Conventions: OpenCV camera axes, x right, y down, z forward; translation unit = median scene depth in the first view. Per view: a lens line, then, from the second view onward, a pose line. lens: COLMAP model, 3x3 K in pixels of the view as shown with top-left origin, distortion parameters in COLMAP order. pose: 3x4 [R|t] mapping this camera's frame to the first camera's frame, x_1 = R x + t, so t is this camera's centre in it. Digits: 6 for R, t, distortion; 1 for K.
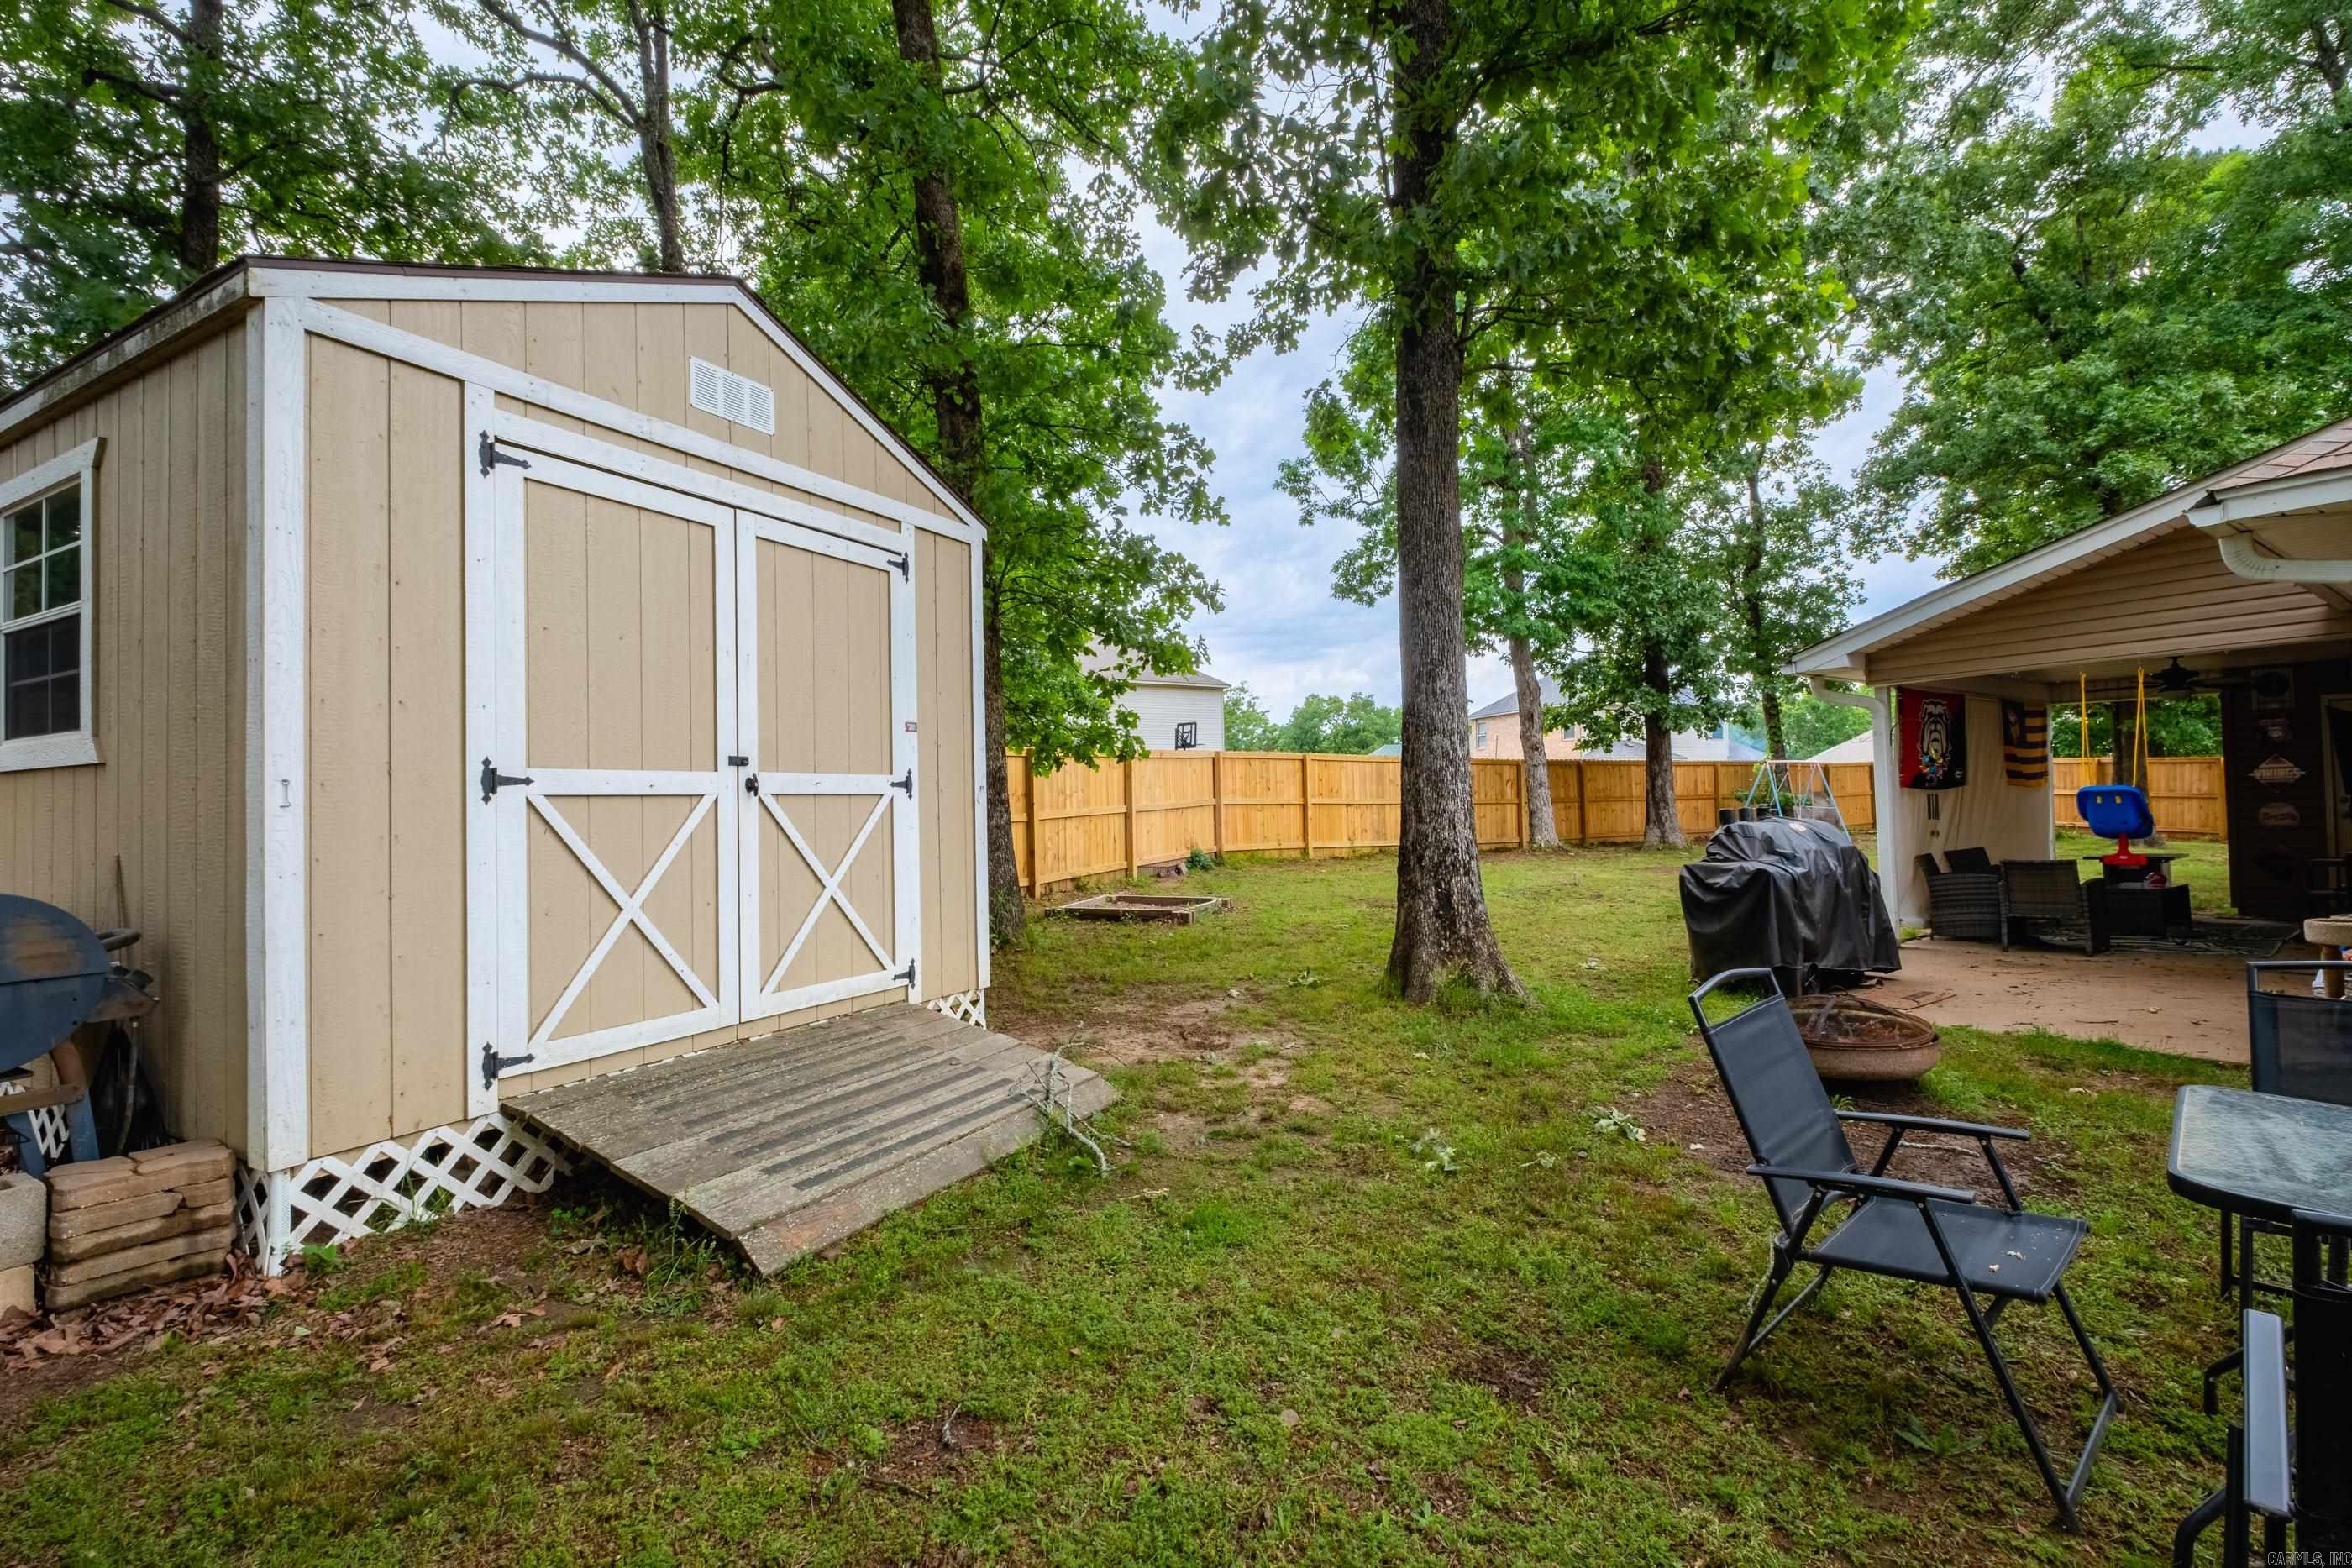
lens RADIAL K [[1019.7, 0, 1219.7], [0, 1019.7, 784.7], [0, 0, 1]] dist [-0.000687, -0.000306]
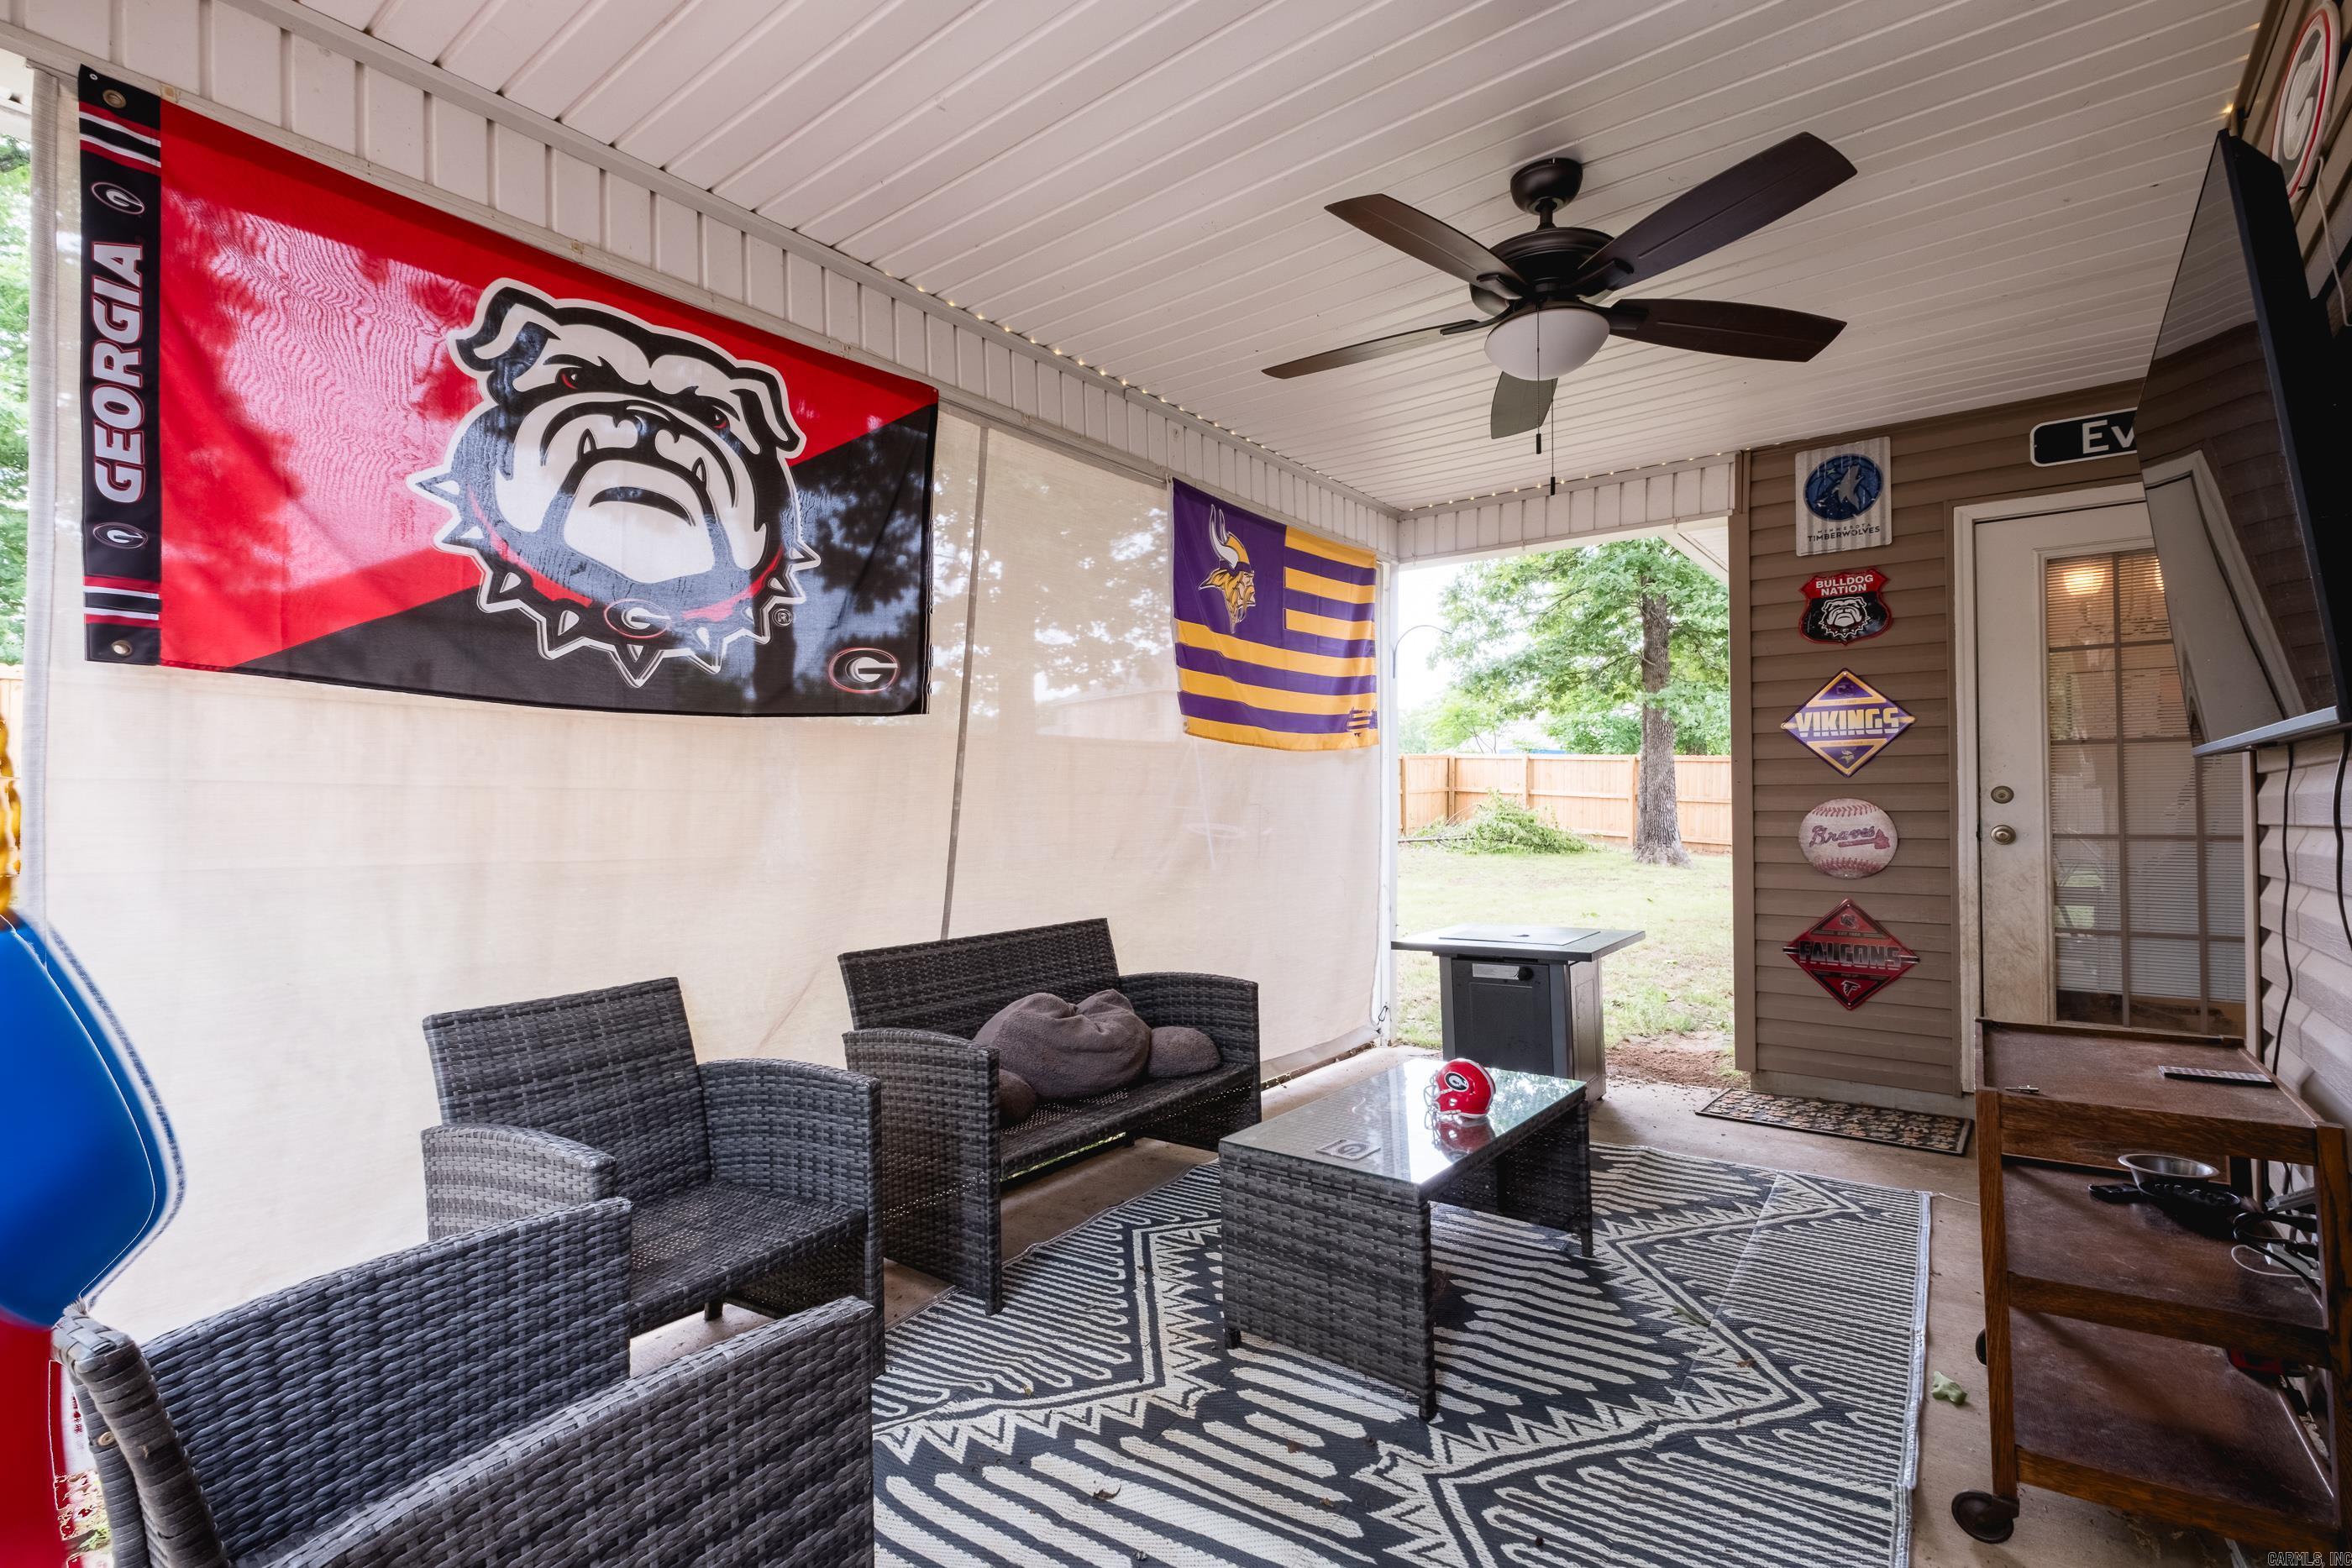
lens RADIAL K [[999.7, 0, 1174.2], [0, 999.7, 792.4], [0, 0, 1]] dist [0.013908, -0.000183]
pose [[0.968214, 0.019452, 0.249366, 0.357383], [-0.022096, 0.999725, 0.007807, 0.008445], [-0.249146, -0.013068, 0.968378, 0.355152]]
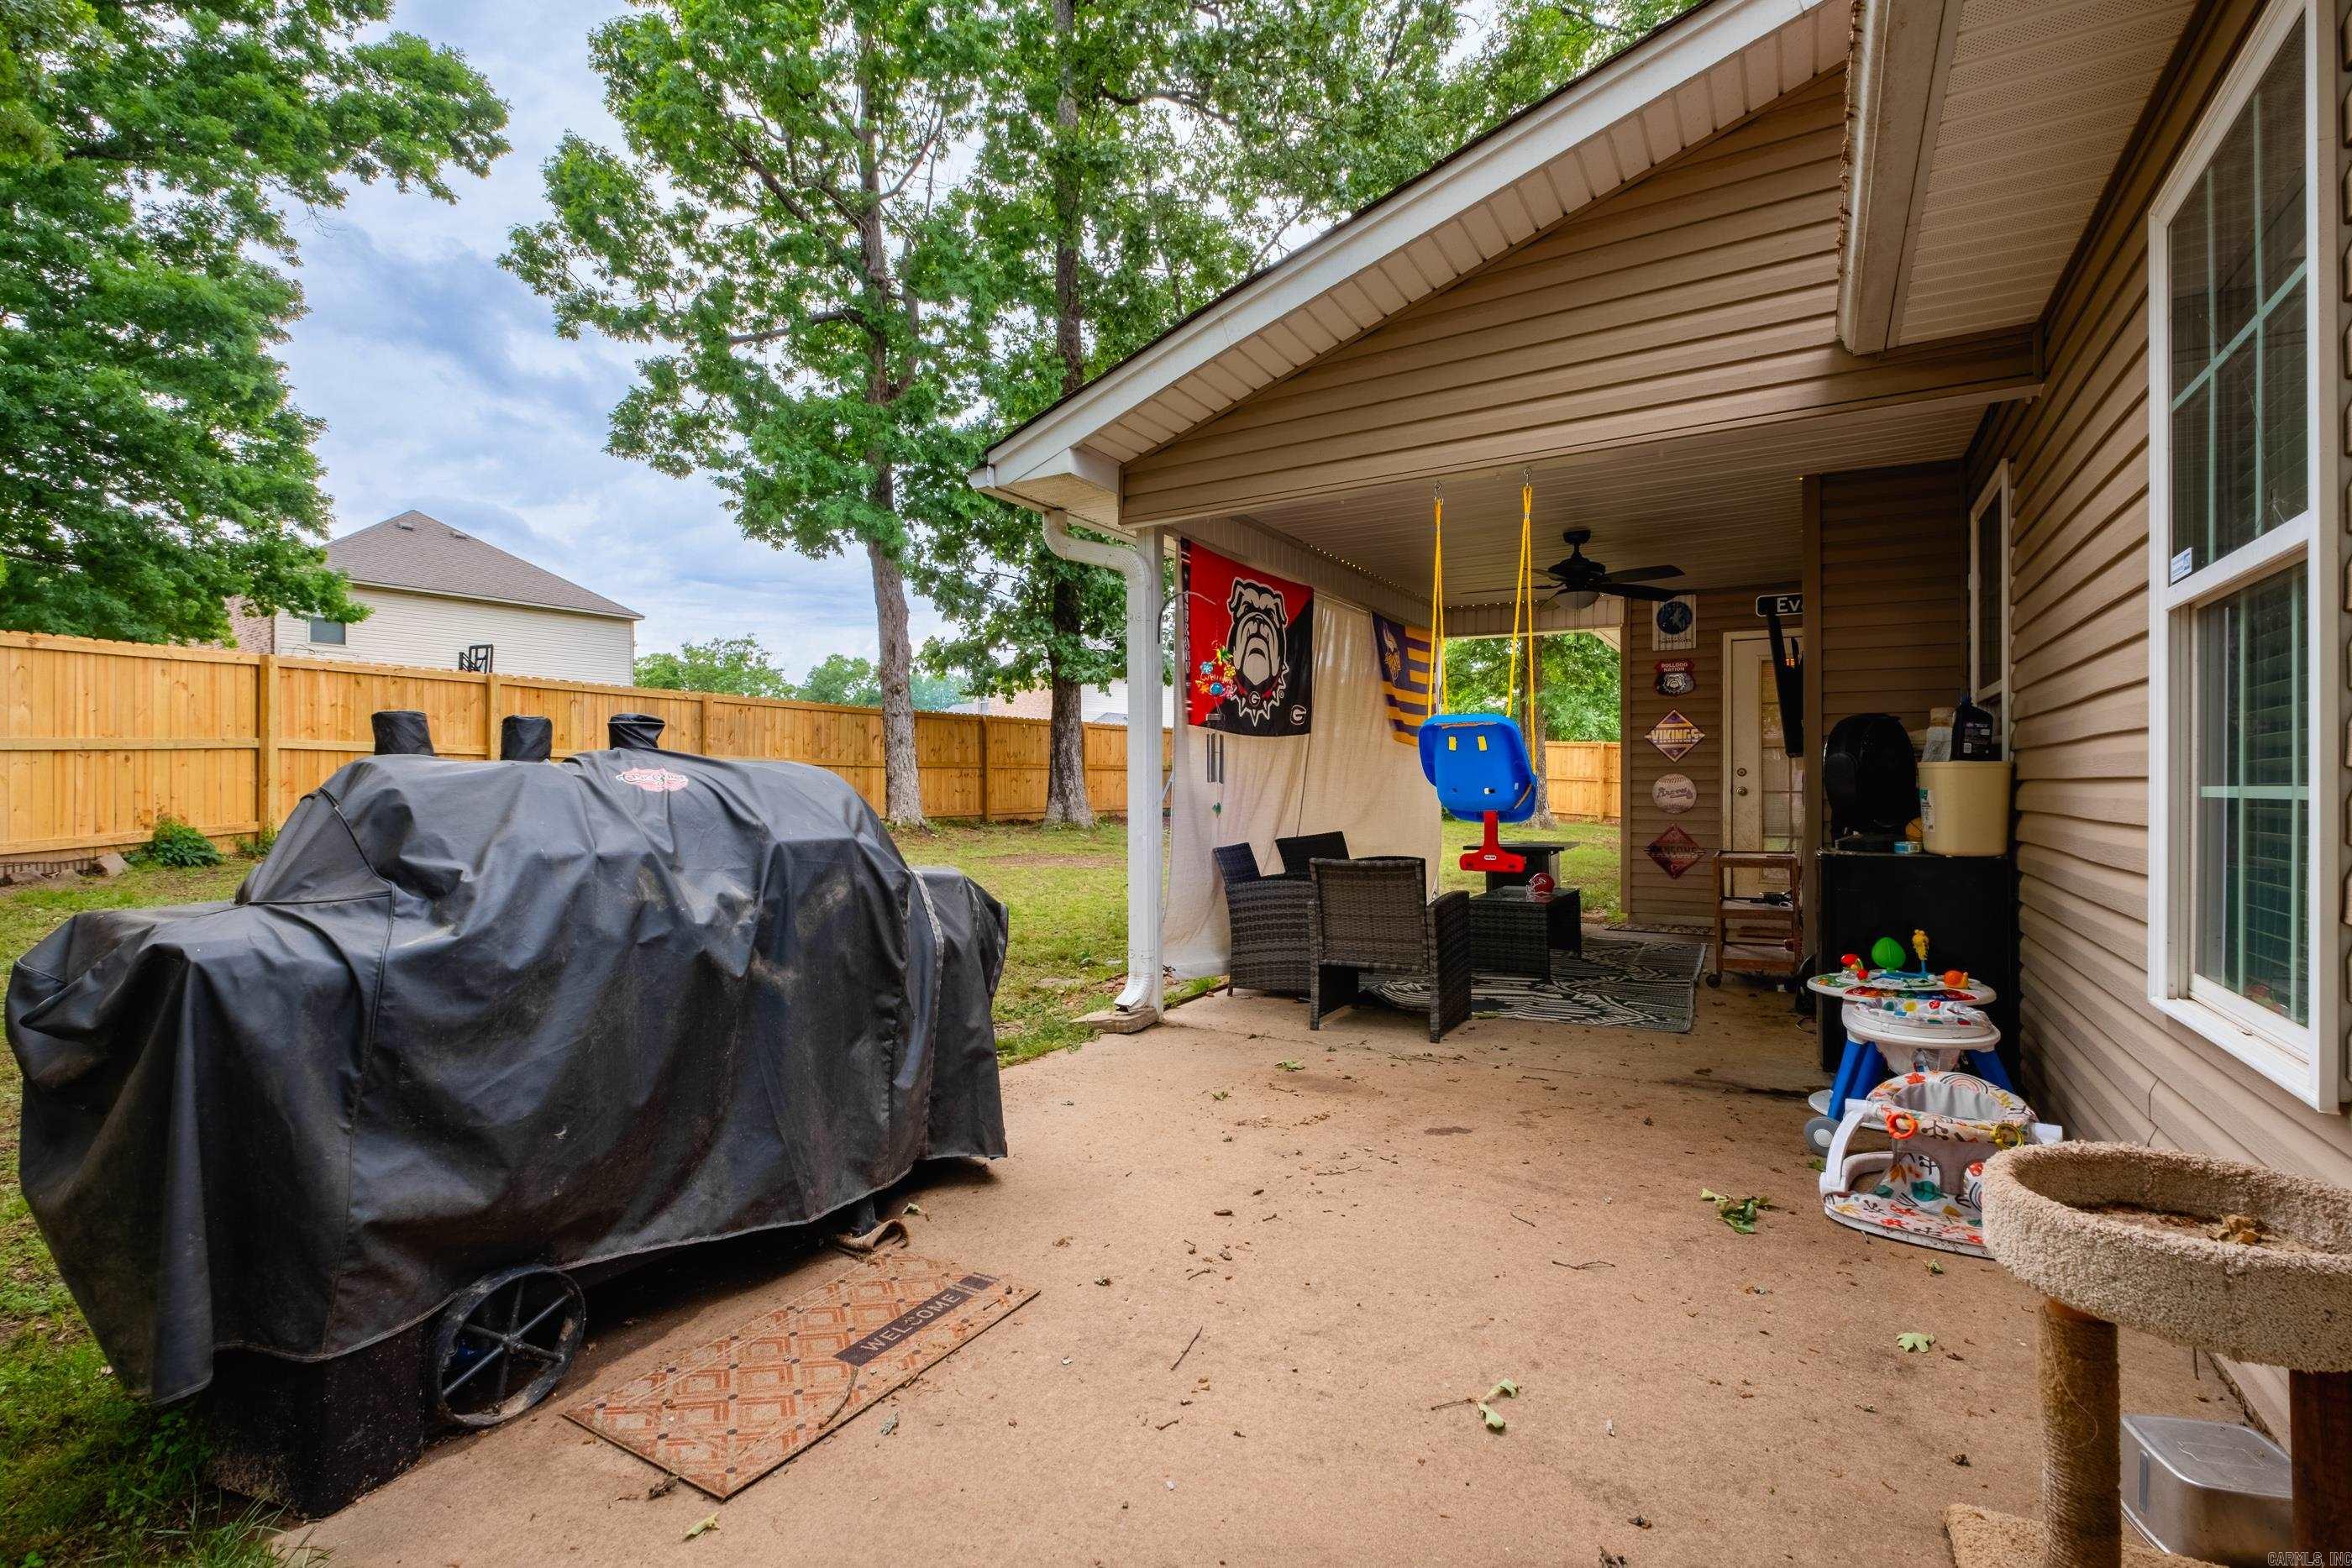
lens RADIAL K [[1019.7, 0, 1219.7], [0, 1019.7, 784.7], [0, 0, 1]] dist [-0.000687, -0.000306]
pose [[0.907907, 0.020847, 0.418652, 0.215002], [-0.031011, 0.999366, 0.017487, 0.010986], [-0.418022, -0.028860, 0.907978, 0.233157]]
